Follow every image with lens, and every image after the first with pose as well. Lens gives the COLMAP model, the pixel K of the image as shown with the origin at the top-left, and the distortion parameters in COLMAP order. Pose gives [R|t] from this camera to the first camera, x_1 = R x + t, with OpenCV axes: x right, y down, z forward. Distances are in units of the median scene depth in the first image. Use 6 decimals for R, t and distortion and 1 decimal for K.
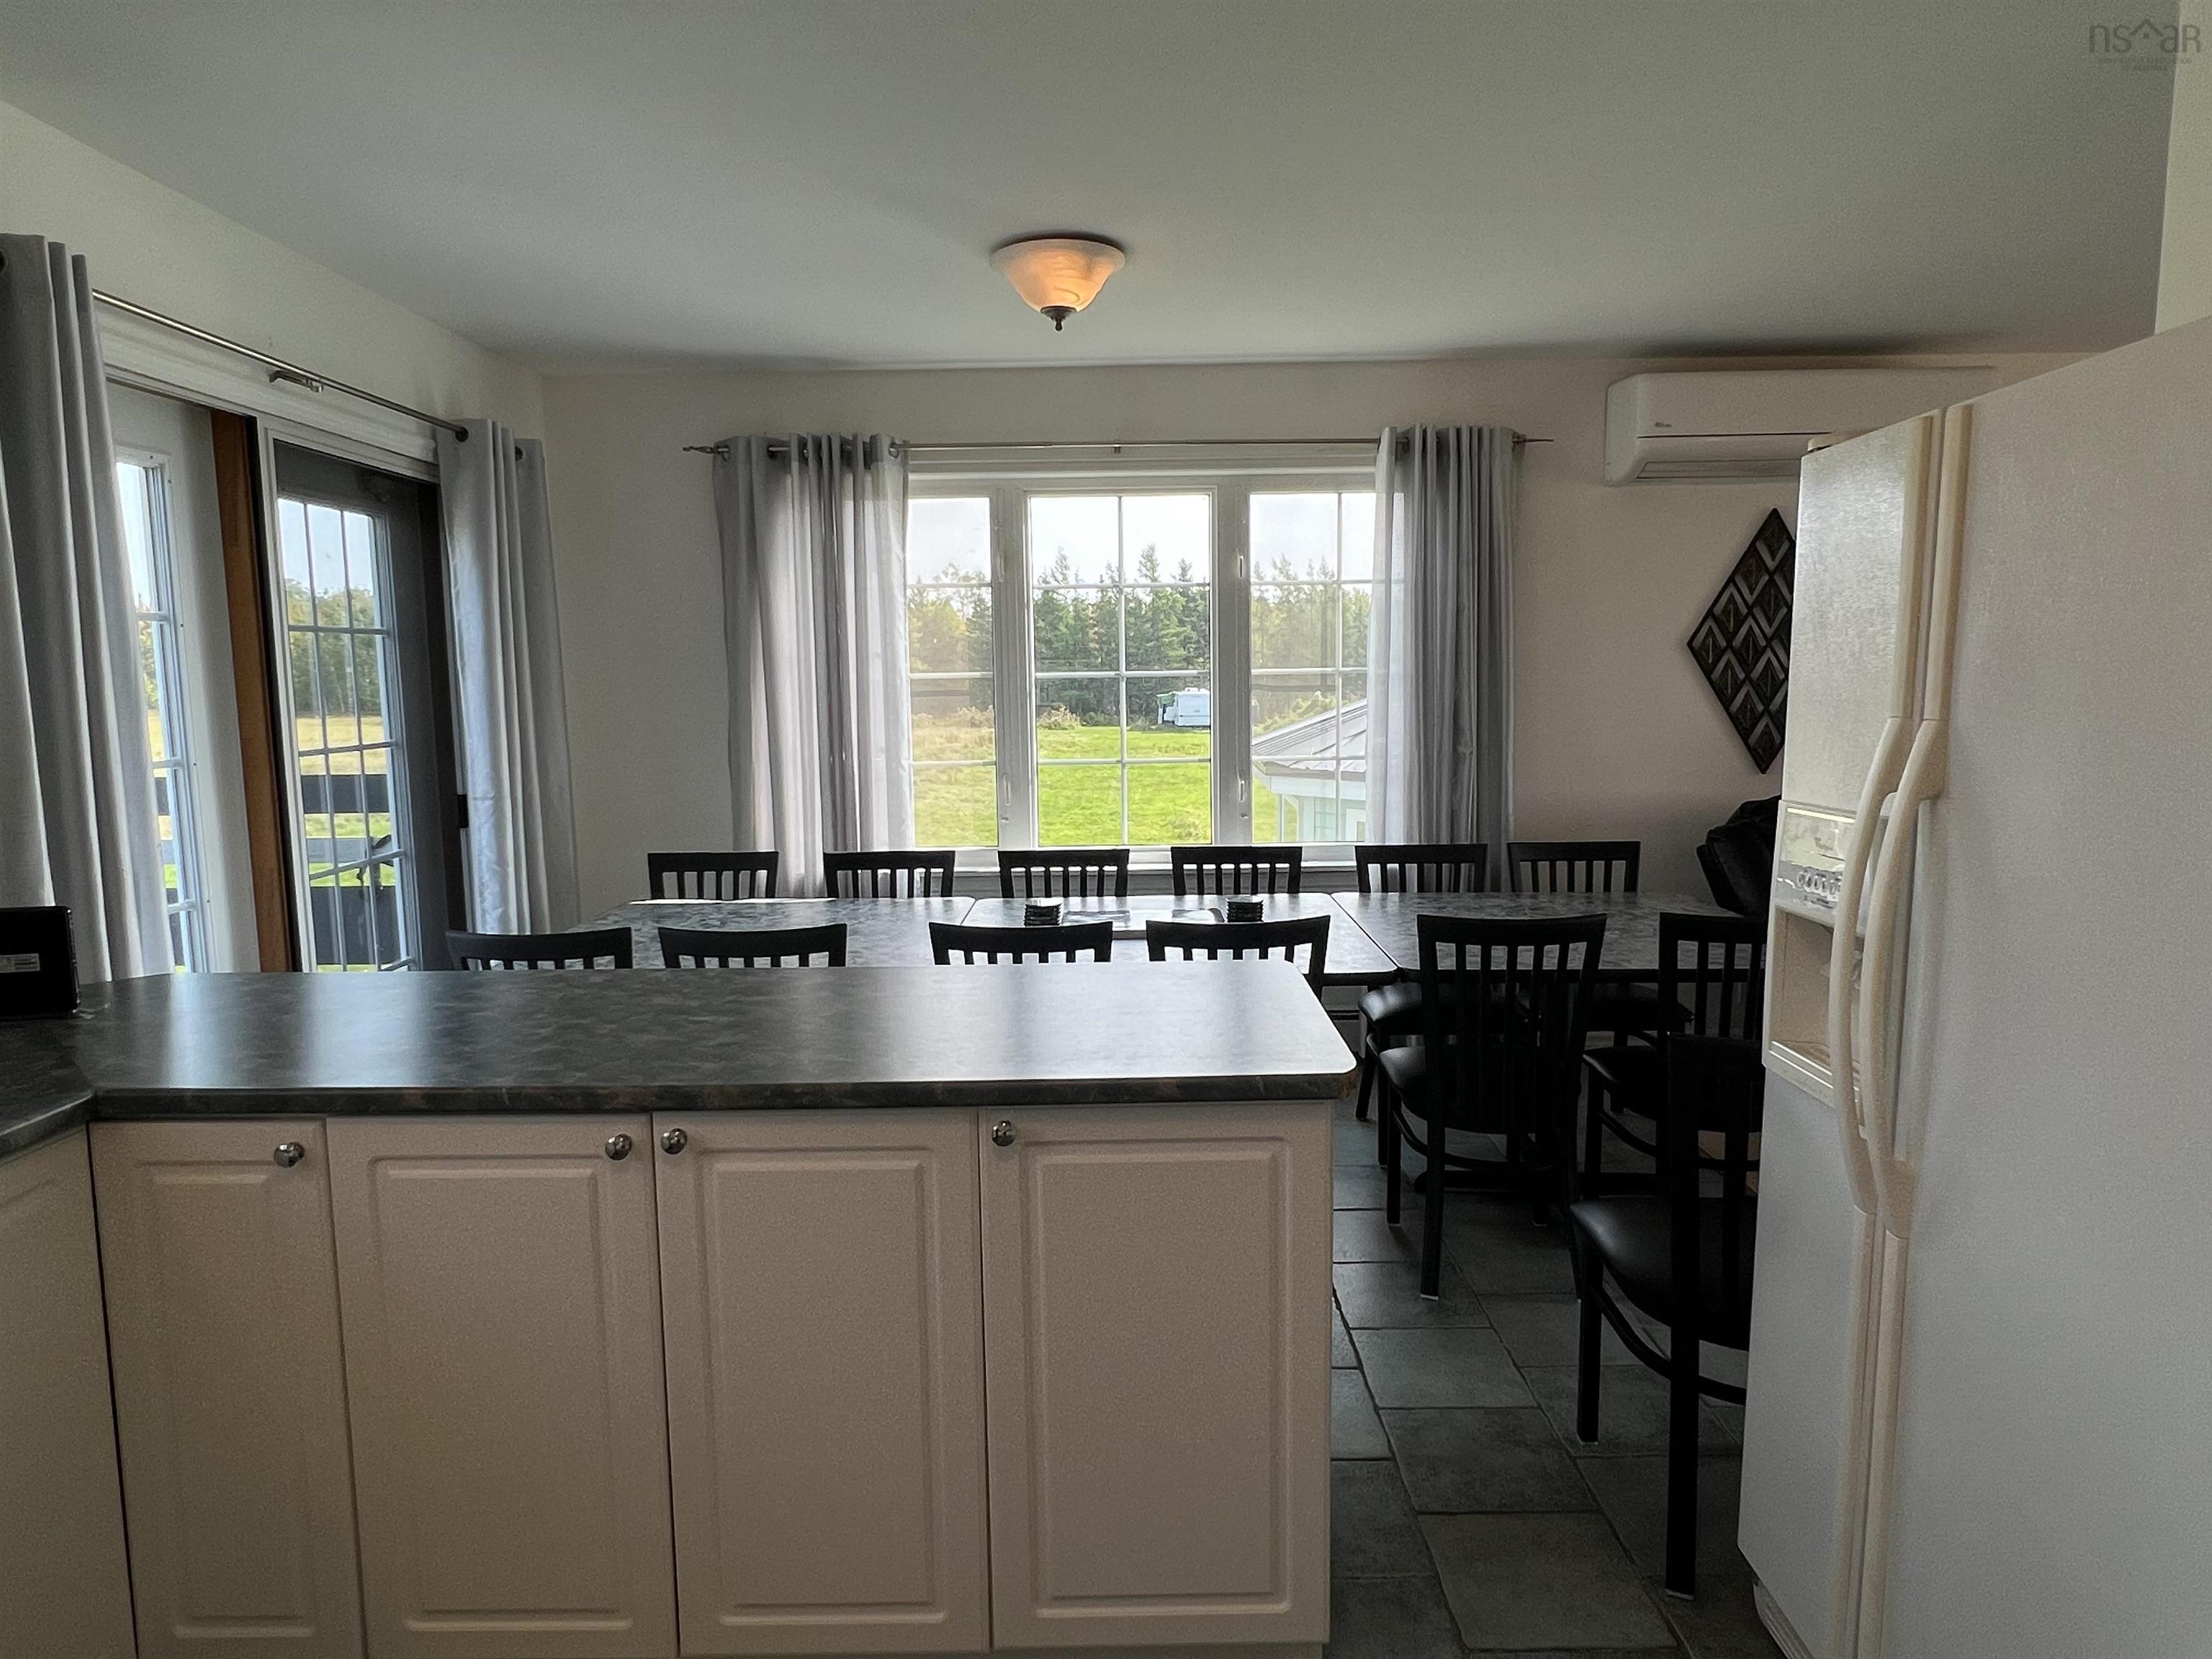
lens RADIAL K [[1317.4, 0, 1105.8], [0, 1317.4, 835.3], [0, 0, 1]] dist [-0.002667, -0.004008]
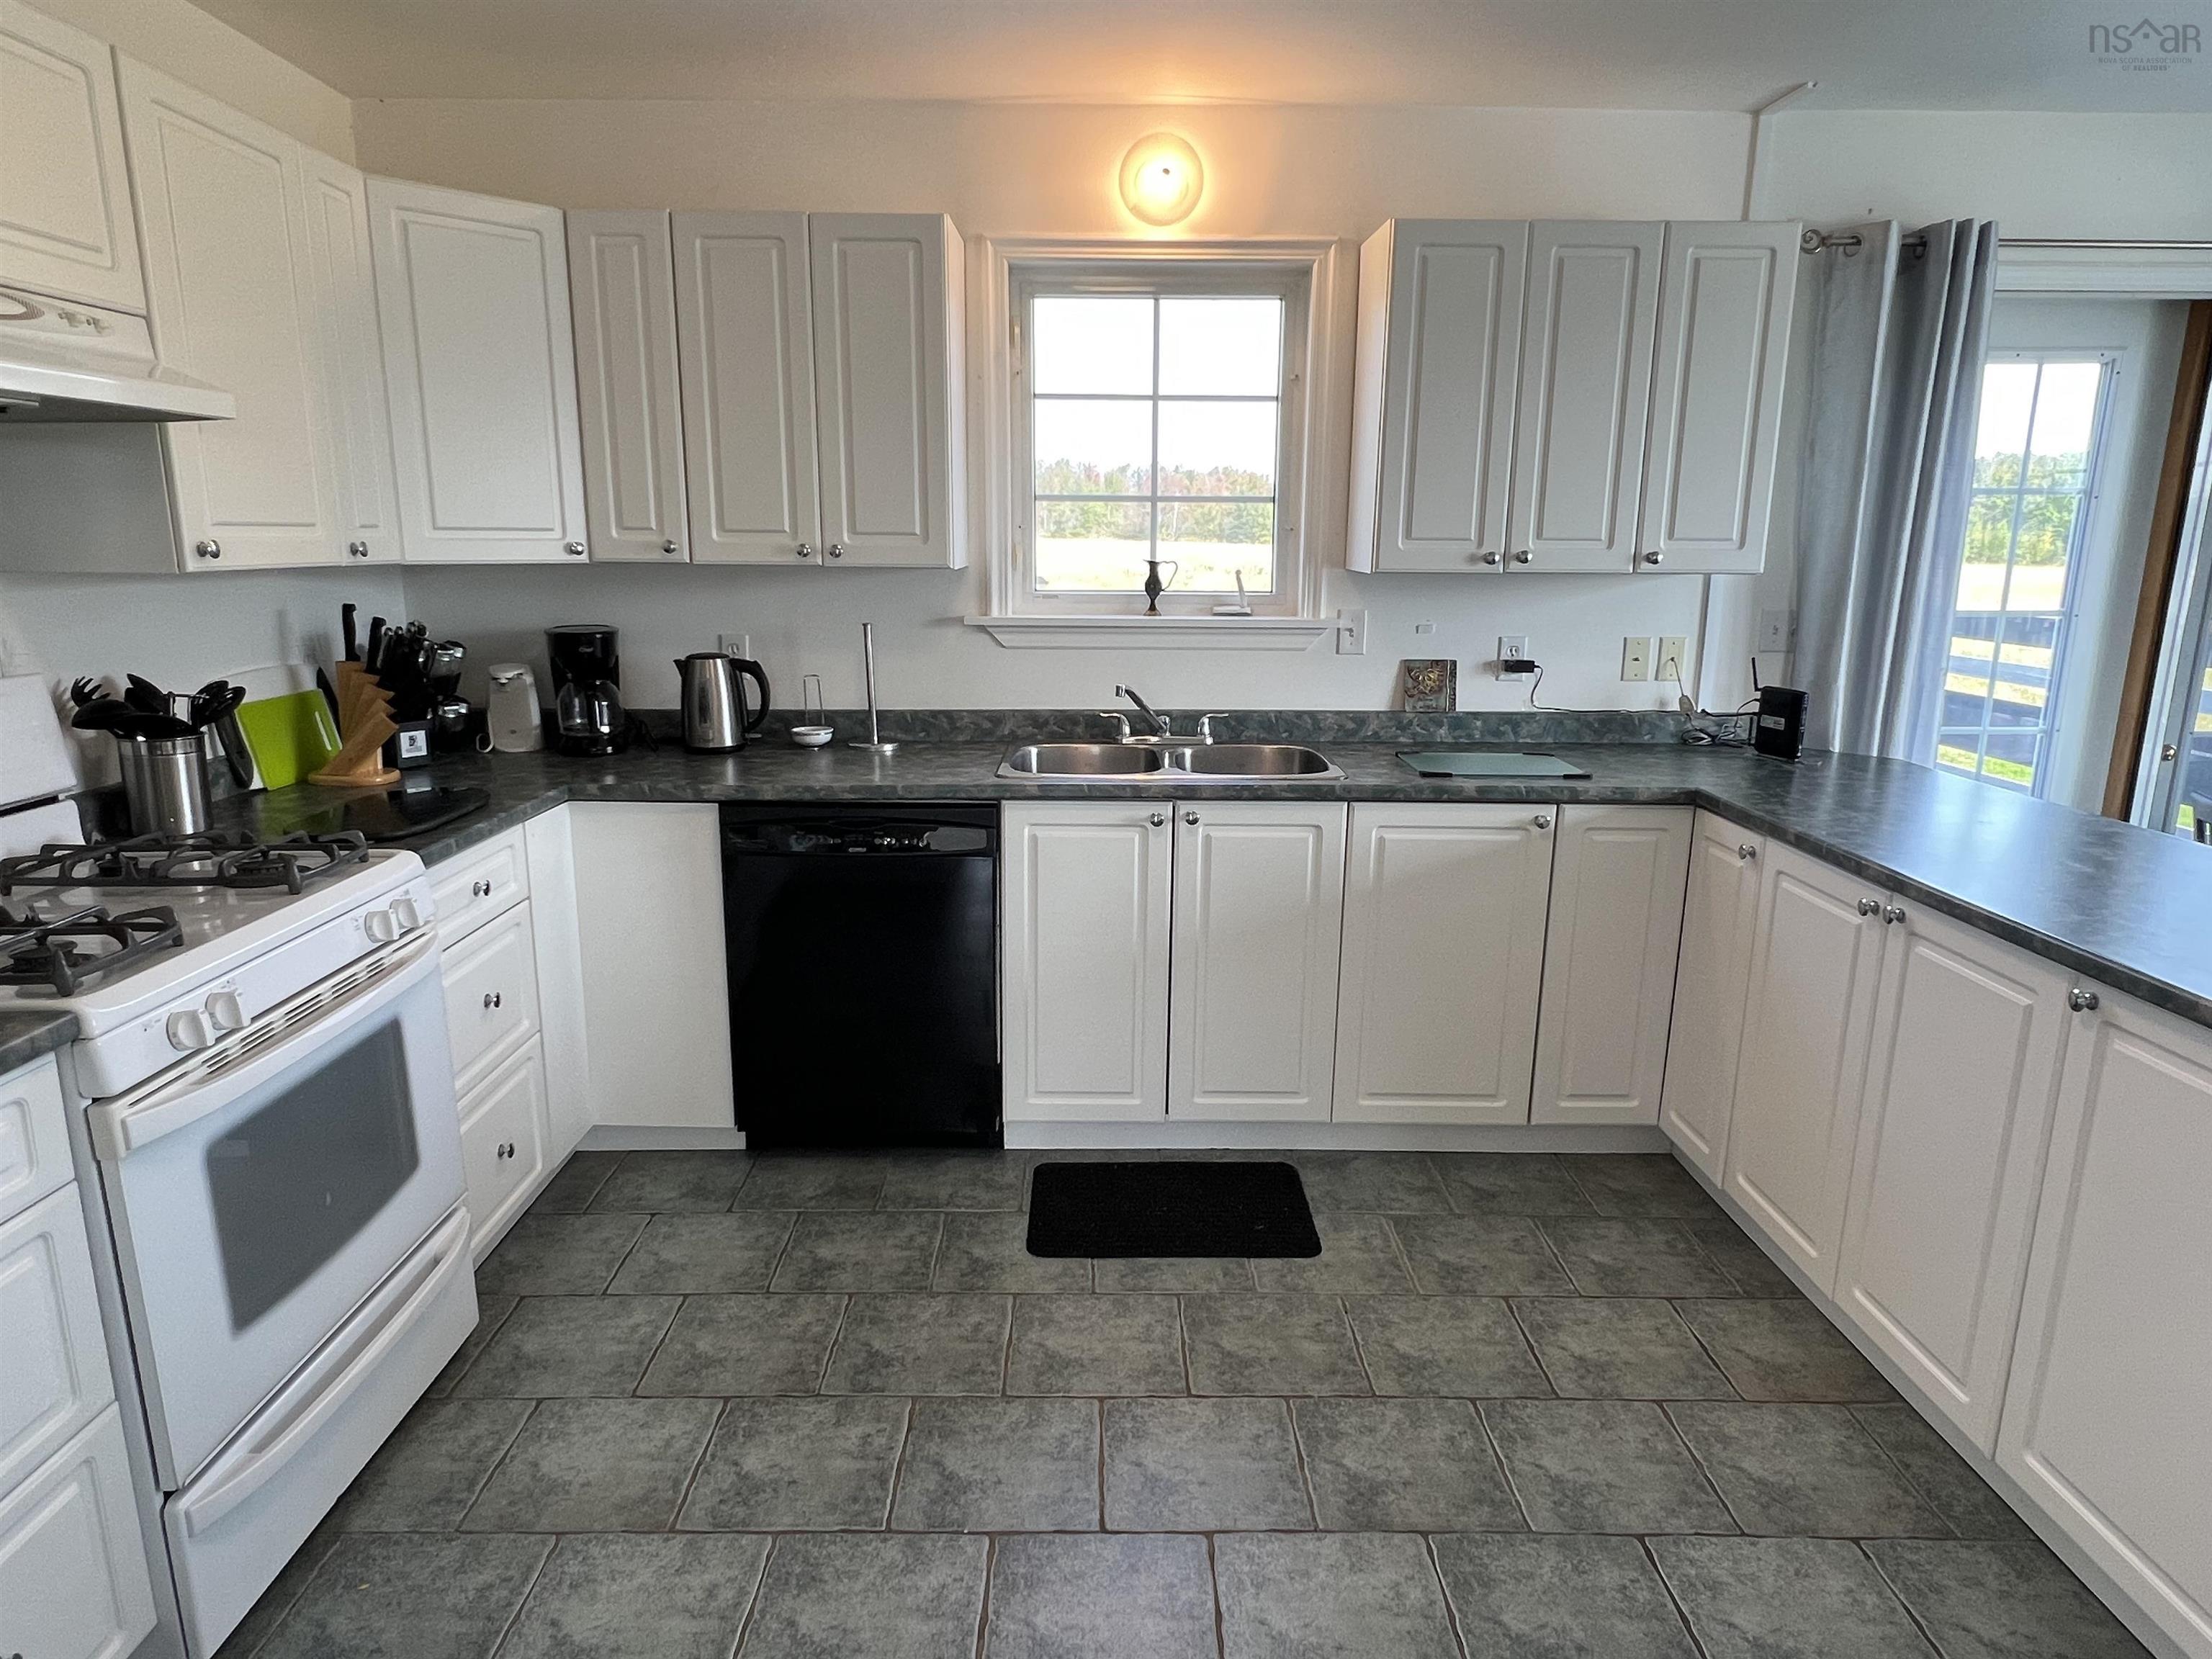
lens RADIAL K [[1317.4, 0, 1099.5], [0, 1317.4, 839.0], [0, 0, 1]] dist [-0.002667, -0.004008]
pose [[0.007028, 0.236221, -0.971674, 0.411935], [-0.126291, 0.964127, 0.233473, -0.019611], [0.991968, 0.121073, 0.036608, 0.077253]]
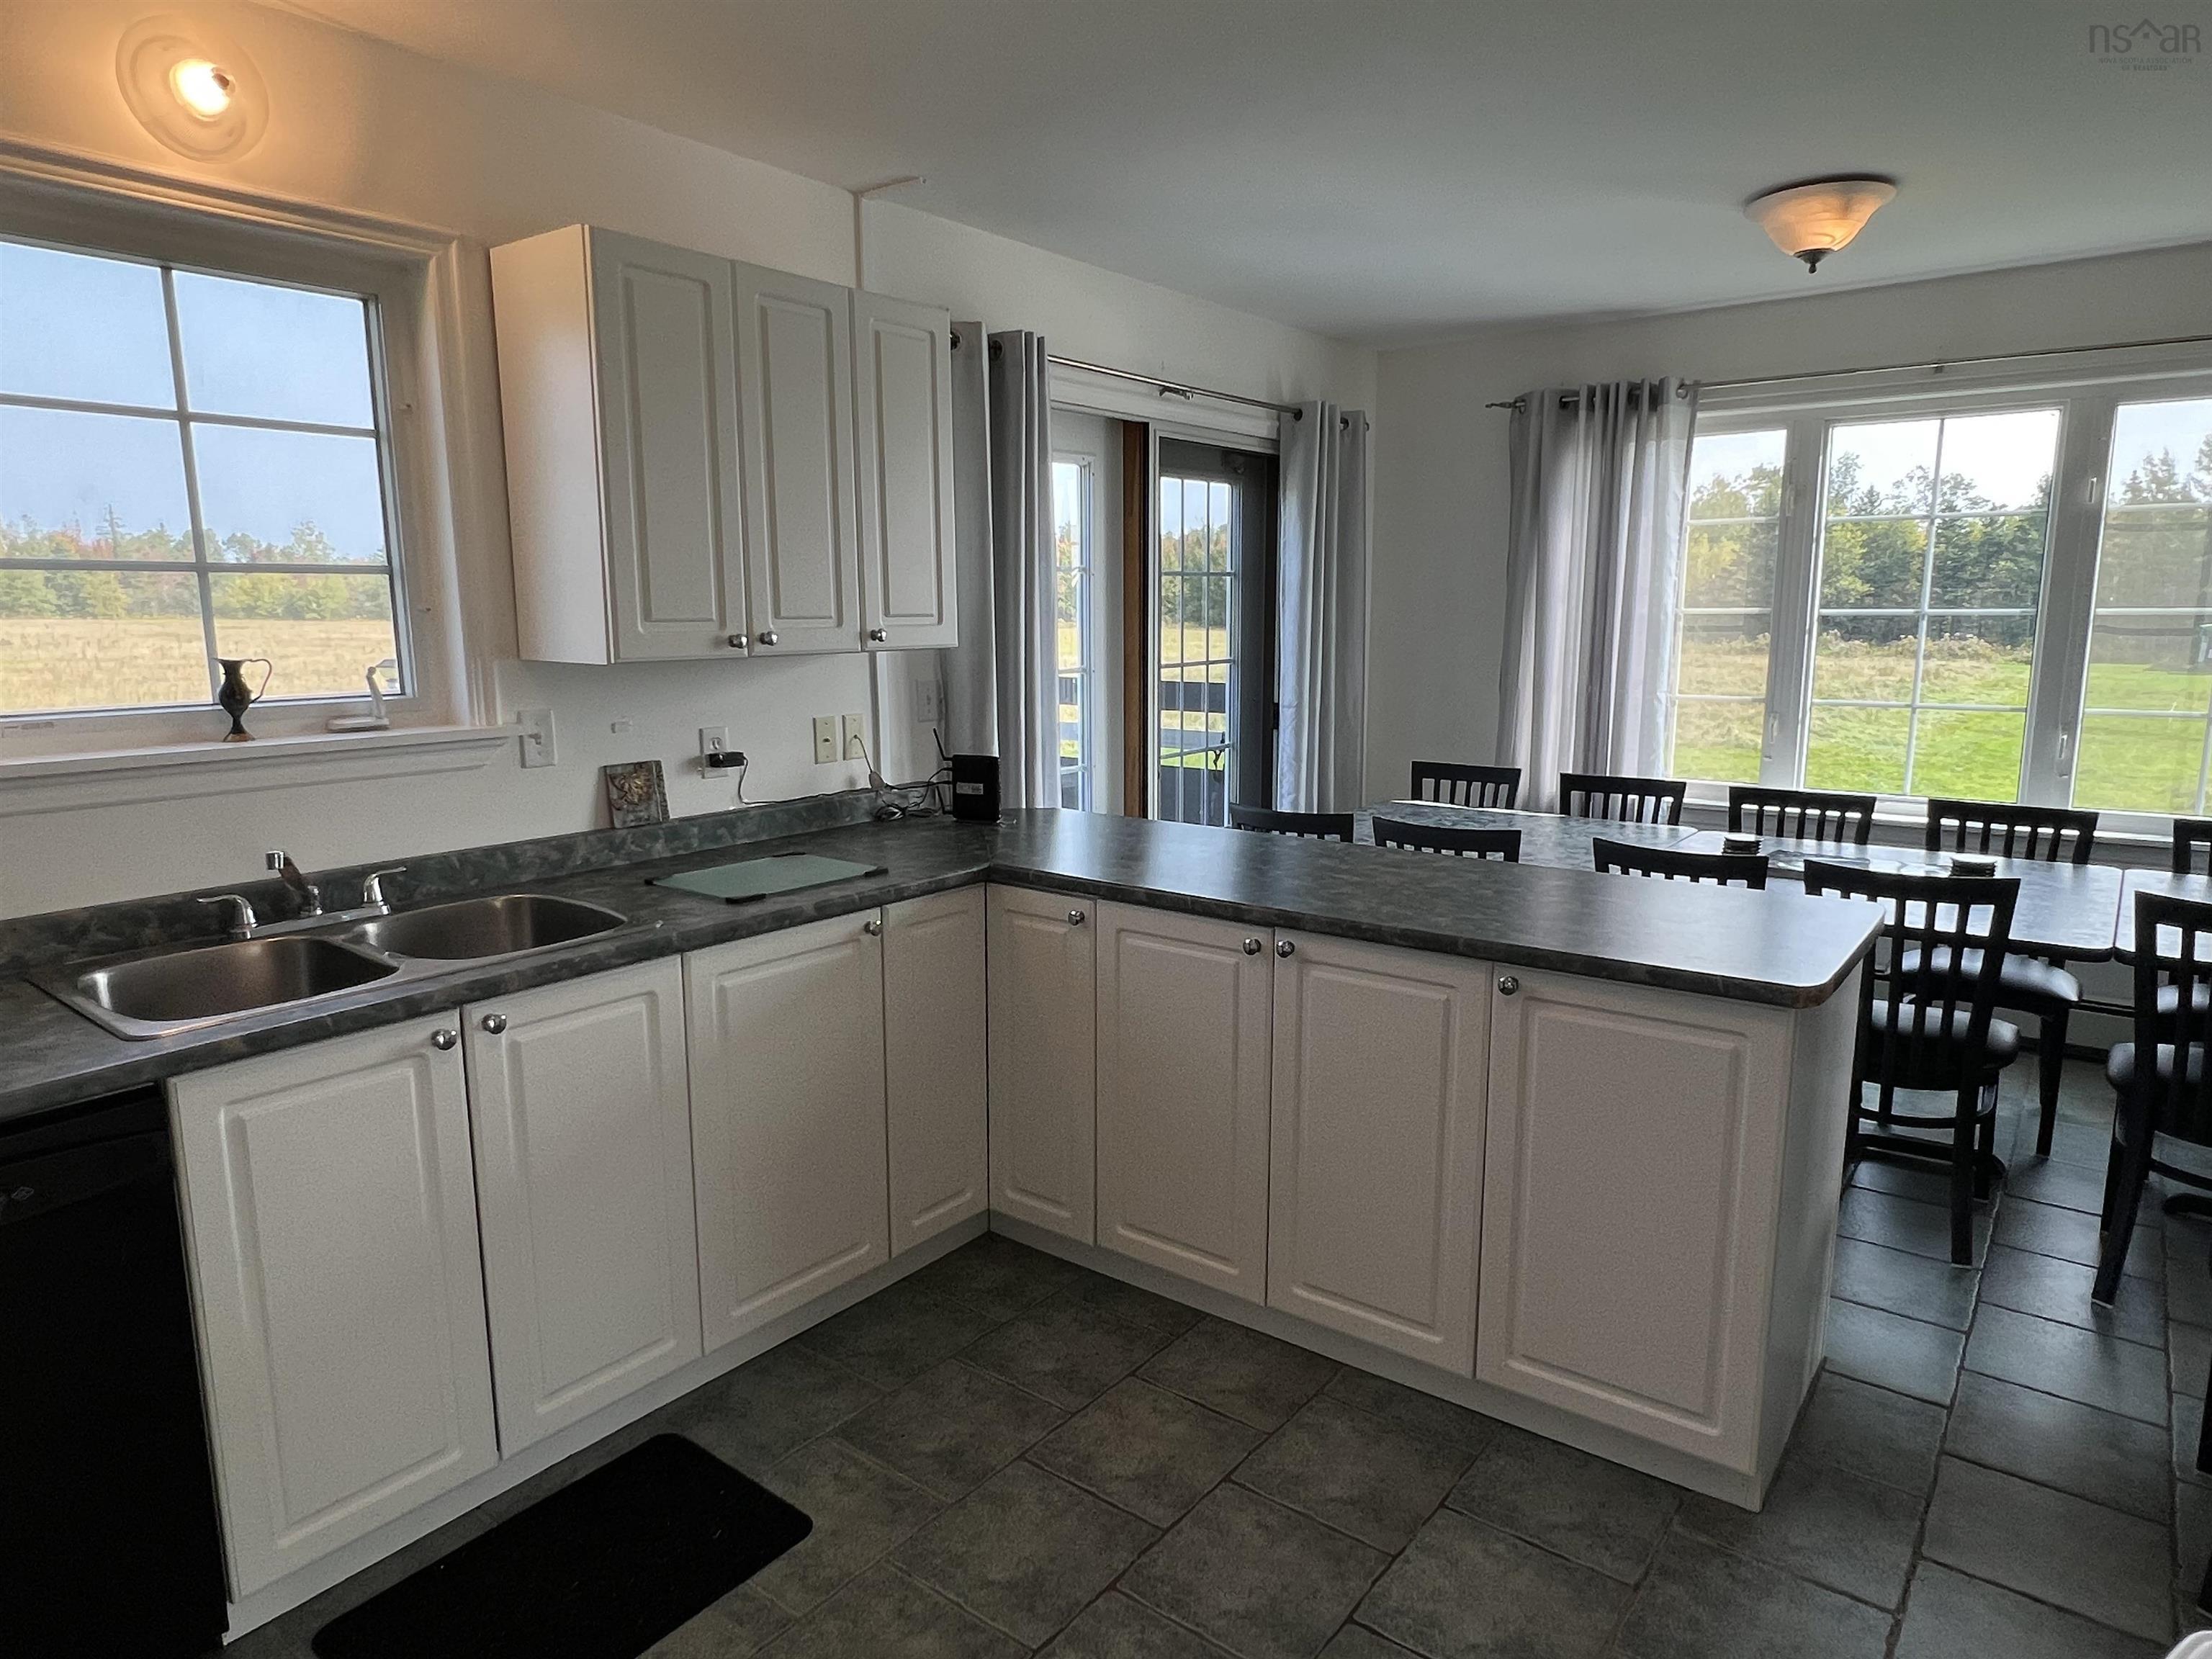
lens RADIAL K [[1317.4, 0, 1111.3], [0, 1317.4, 835.0], [0, 0, 1]] dist [-0.002667, -0.004008]
pose [[0.794535, 0.114499, -0.596326, 0.167282], [-0.078732, 0.993197, 0.085800, -0.000334], [0.602093, -0.021221, 0.798144, -0.120836]]
